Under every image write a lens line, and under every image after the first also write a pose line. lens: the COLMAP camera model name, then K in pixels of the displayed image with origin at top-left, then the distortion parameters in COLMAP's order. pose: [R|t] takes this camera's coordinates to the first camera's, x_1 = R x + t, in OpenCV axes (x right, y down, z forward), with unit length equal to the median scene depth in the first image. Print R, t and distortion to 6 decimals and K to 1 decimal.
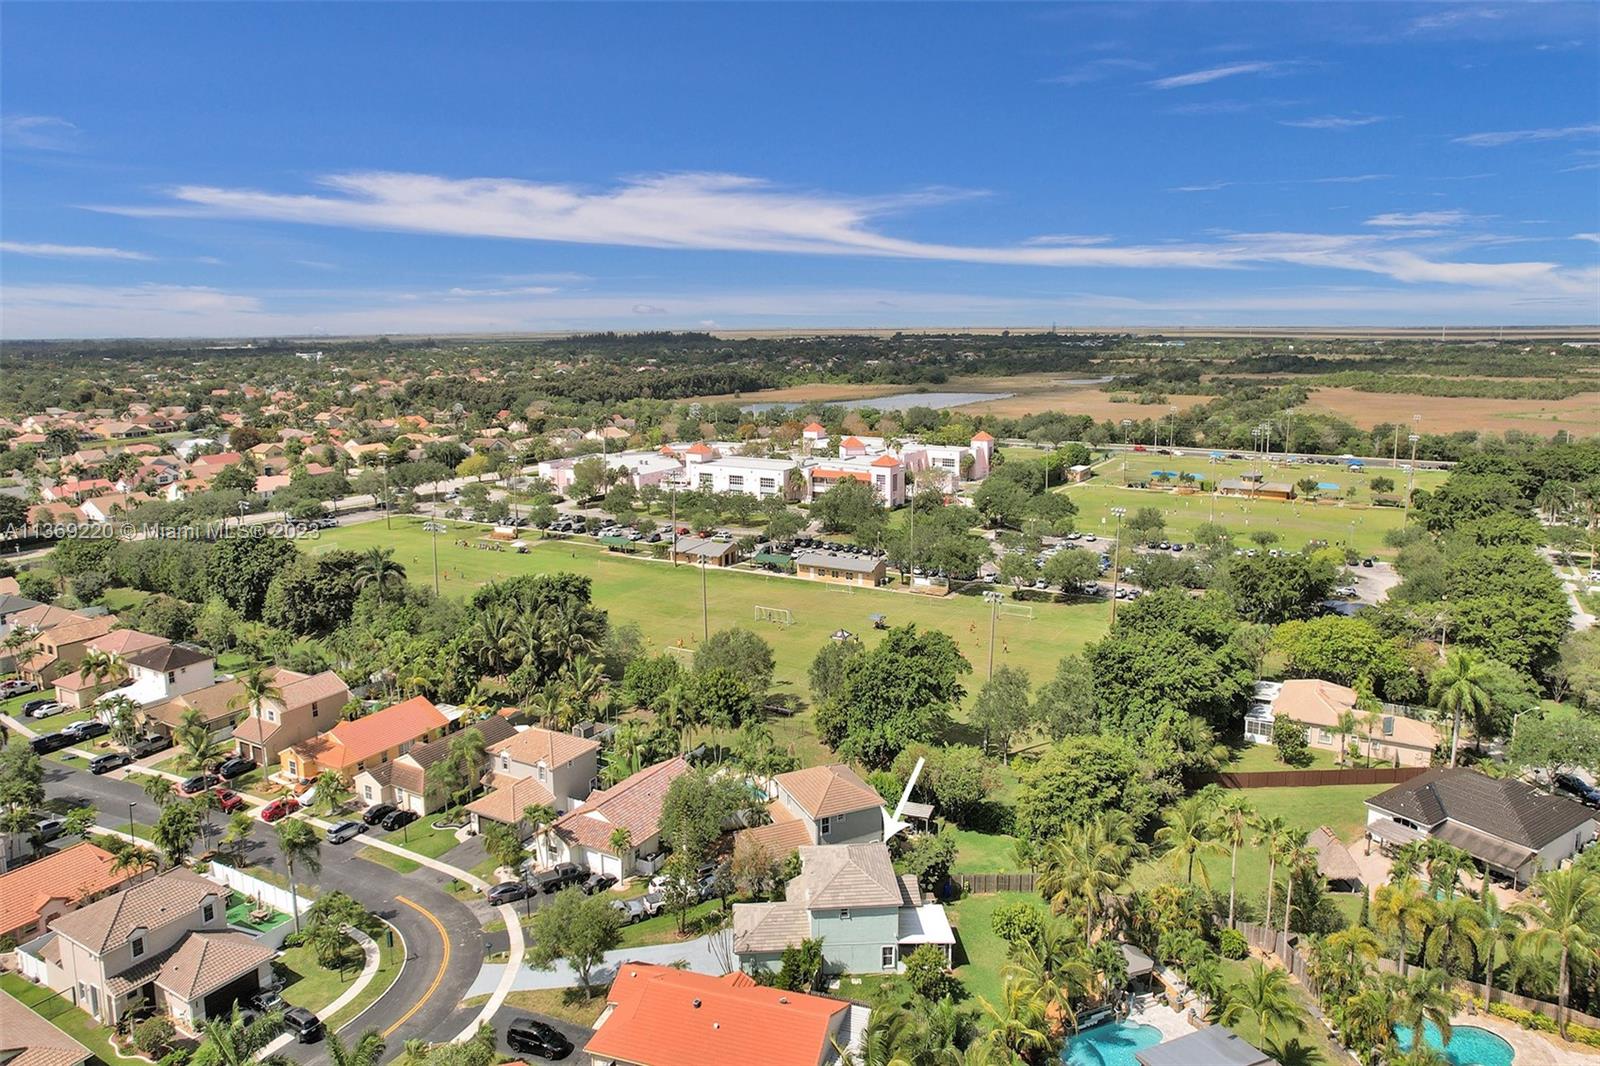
lens RADIAL K [[1040.1, 0, 852.6], [0, 1040.1, 573.0], [0, 0, 1]] dist [-0.055602, -0.000566]
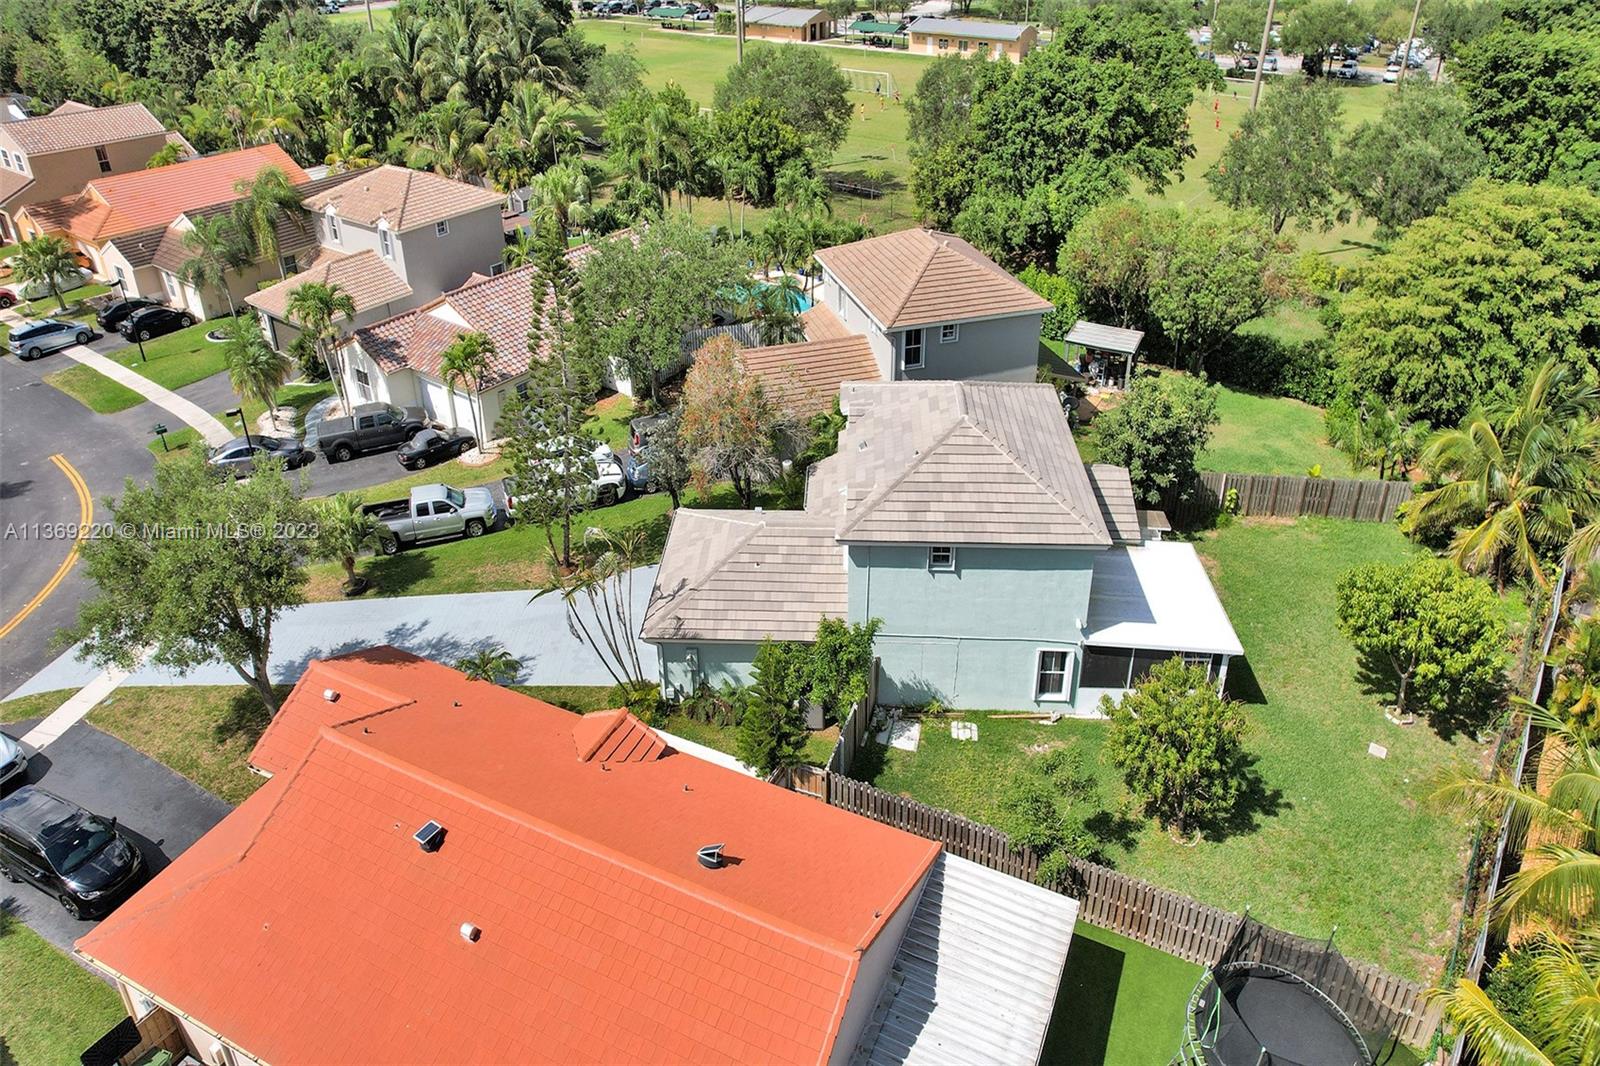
lens RADIAL K [[1004.8, 0, 848.7], [0, 1004.8, 465.5], [0, 0, 1]] dist [-0.042382, 0.001570]
pose [[0.991878, 0.058254, -0.113069, -0.001811], [-0.023689, 0.958006, 0.285768, 0.156716], [0.124968, -0.280768, 0.951605, 0.528953]]
